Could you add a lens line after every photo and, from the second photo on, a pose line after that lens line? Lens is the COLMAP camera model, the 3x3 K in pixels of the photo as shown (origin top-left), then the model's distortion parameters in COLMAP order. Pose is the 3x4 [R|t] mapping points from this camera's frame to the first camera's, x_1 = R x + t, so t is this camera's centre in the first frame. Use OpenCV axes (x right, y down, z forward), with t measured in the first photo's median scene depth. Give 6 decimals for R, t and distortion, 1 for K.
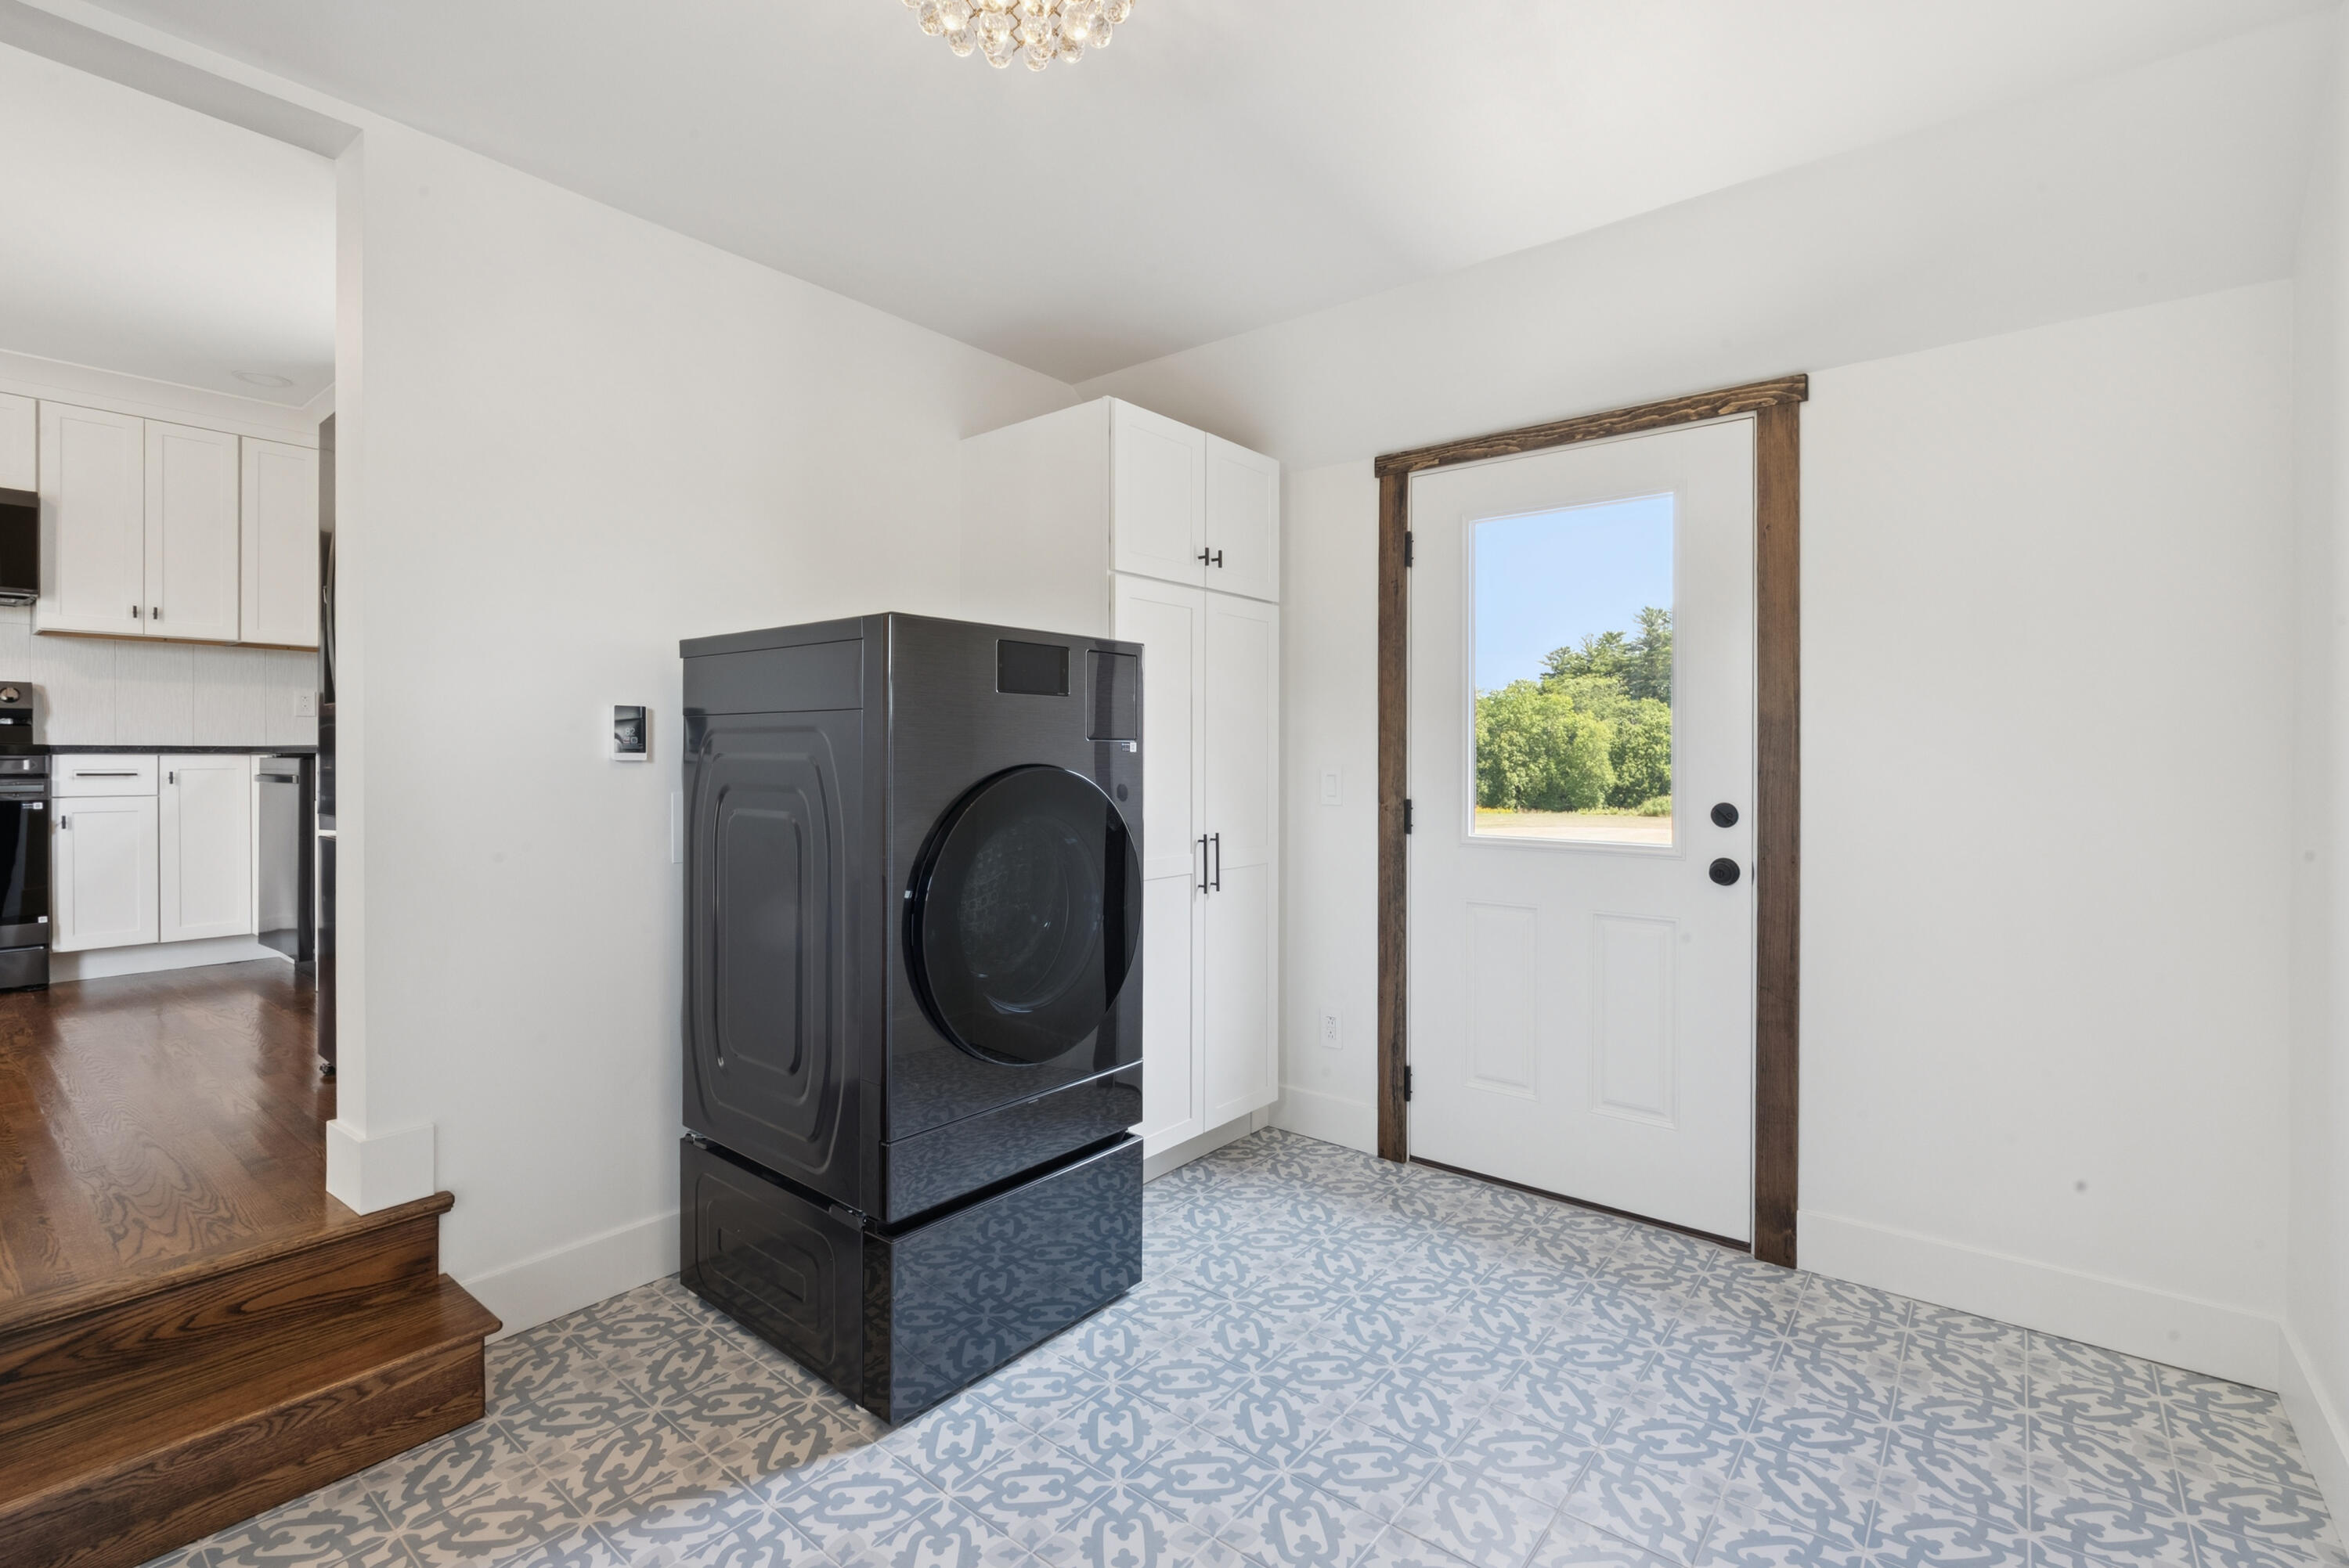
lens RADIAL K [[1041.0, 0, 1168.7], [0, 1041.0, 759.5], [0, 0, 1]] dist [-0.004605, -0.001083]
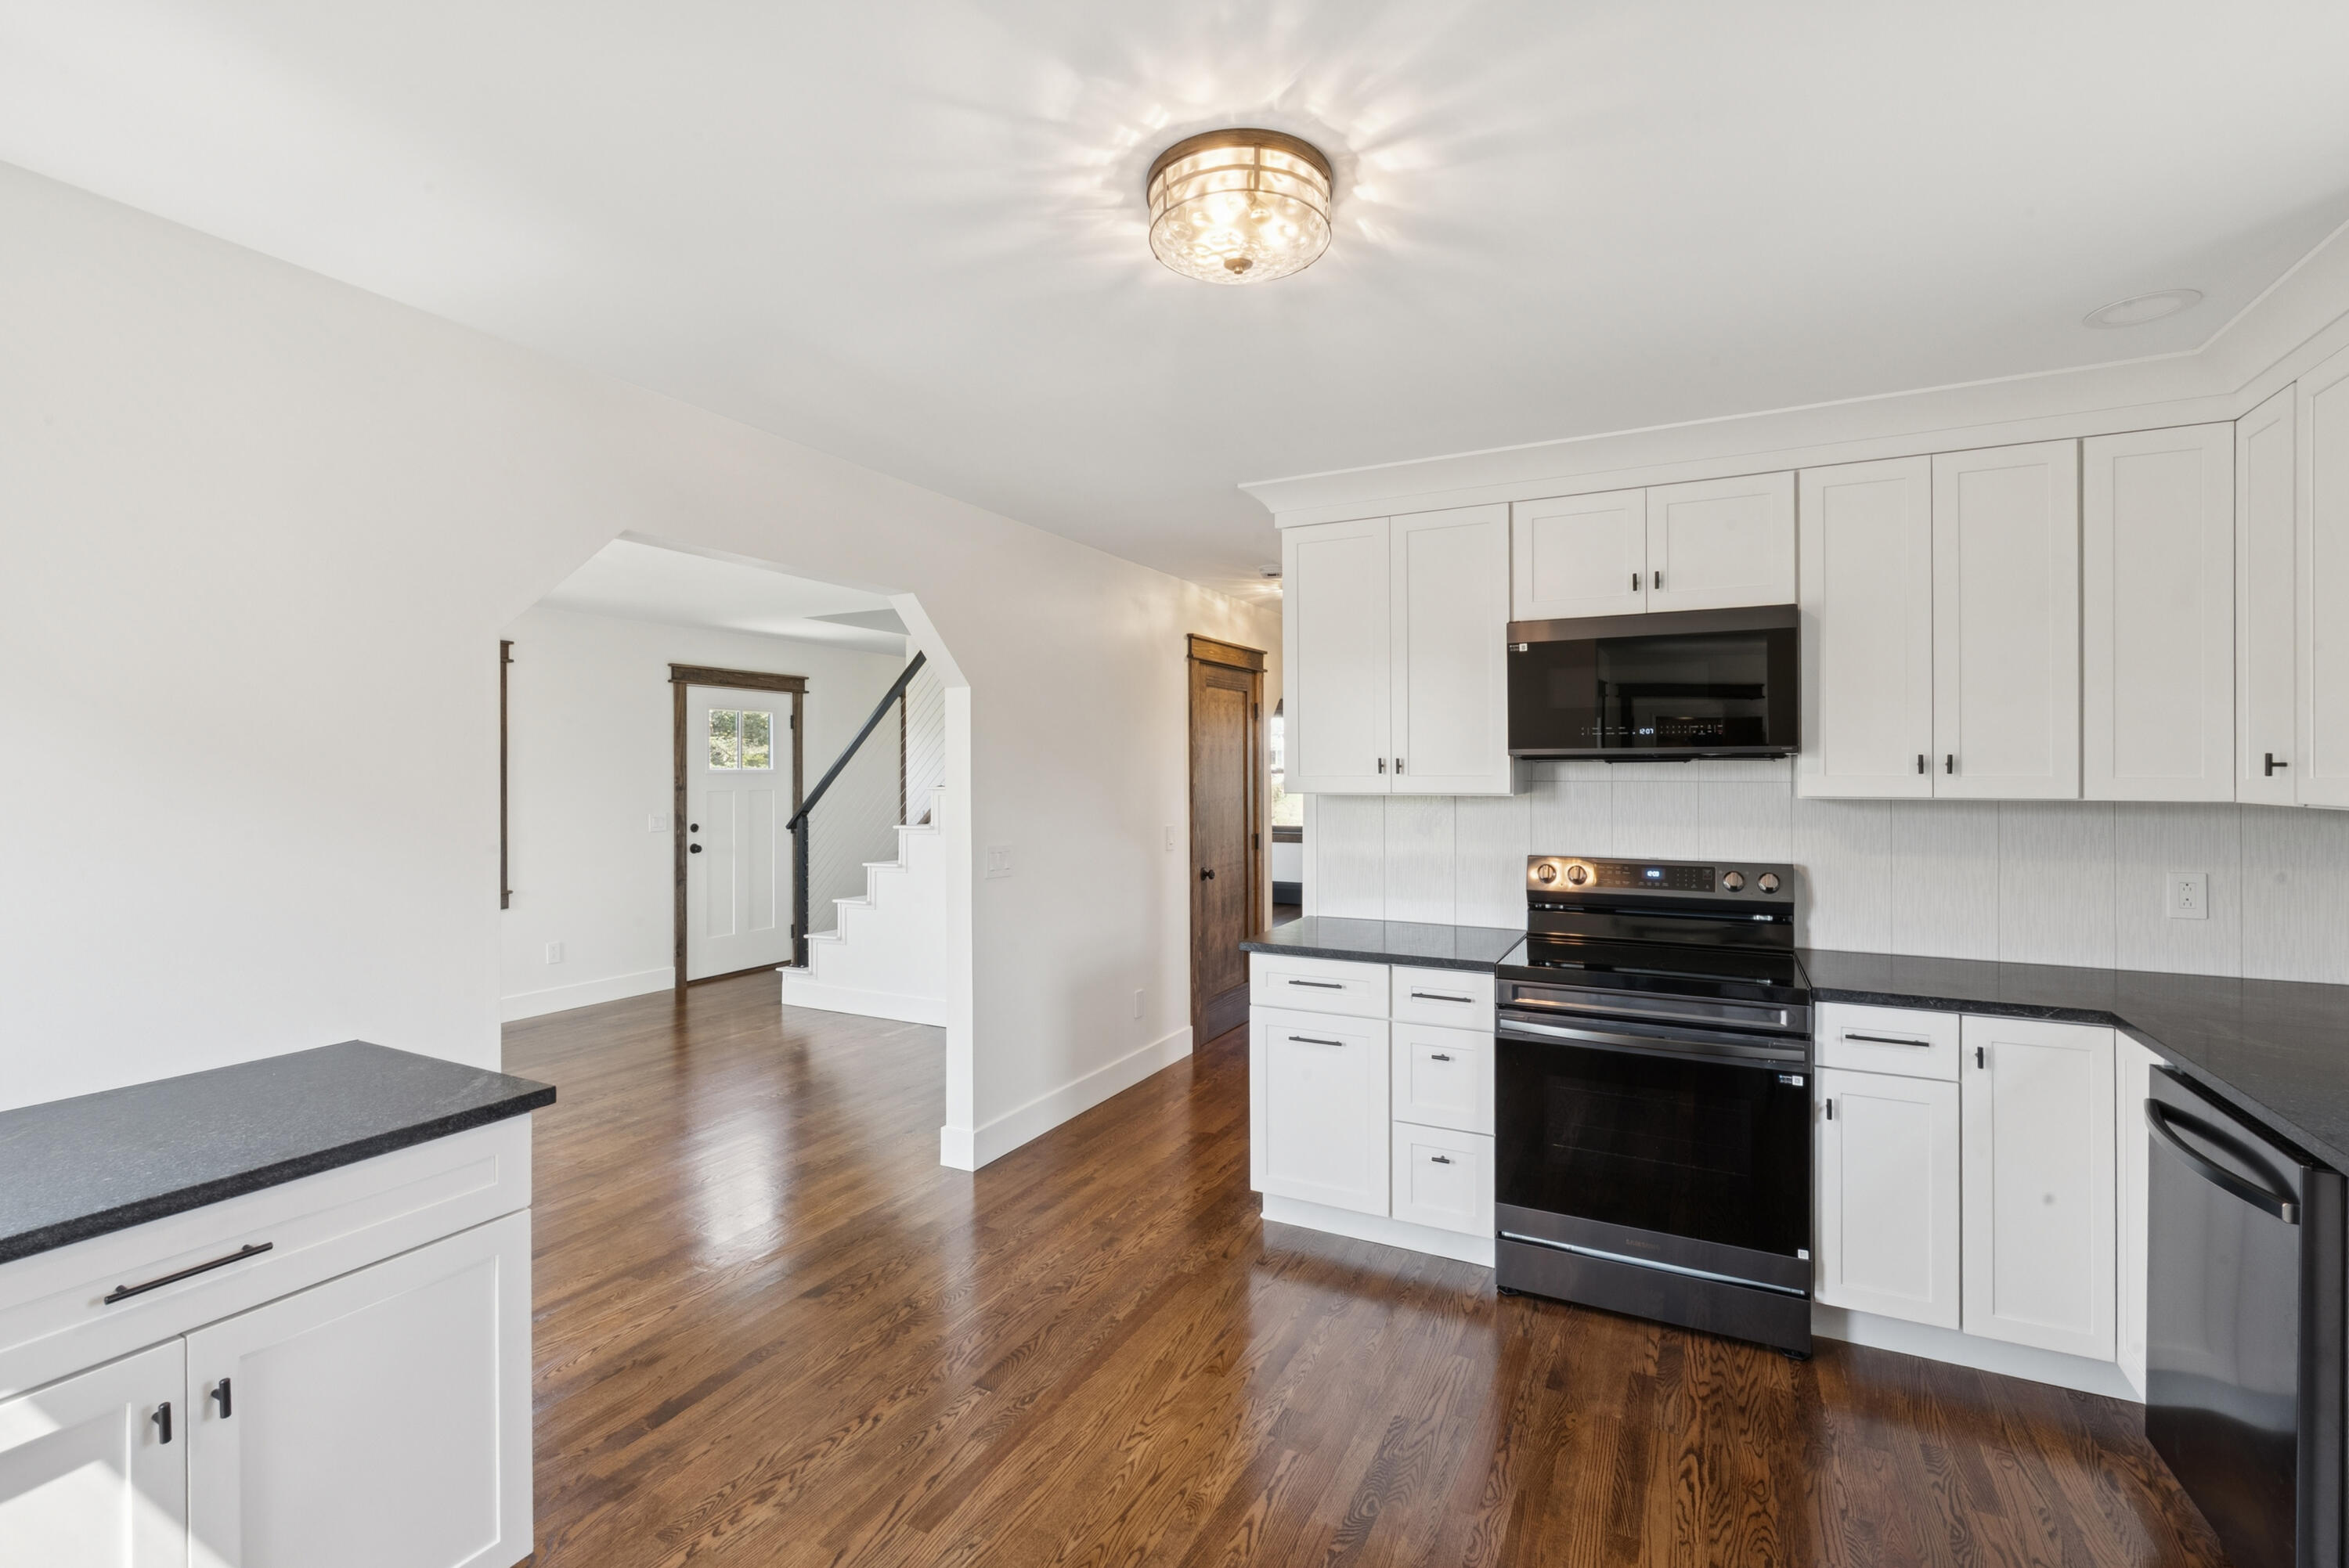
lens RADIAL K [[1041.0, 0, 1172.4], [0, 1041.0, 771.9], [0, 0, 1]] dist [-0.004605, -0.001083]
pose [[0.189393, -0.002738, -0.981898, -0.489117], [-0.000249, 0.999996, -0.002836, -0.143846], [0.981901, 0.000782, 0.189392, 0.455712]]
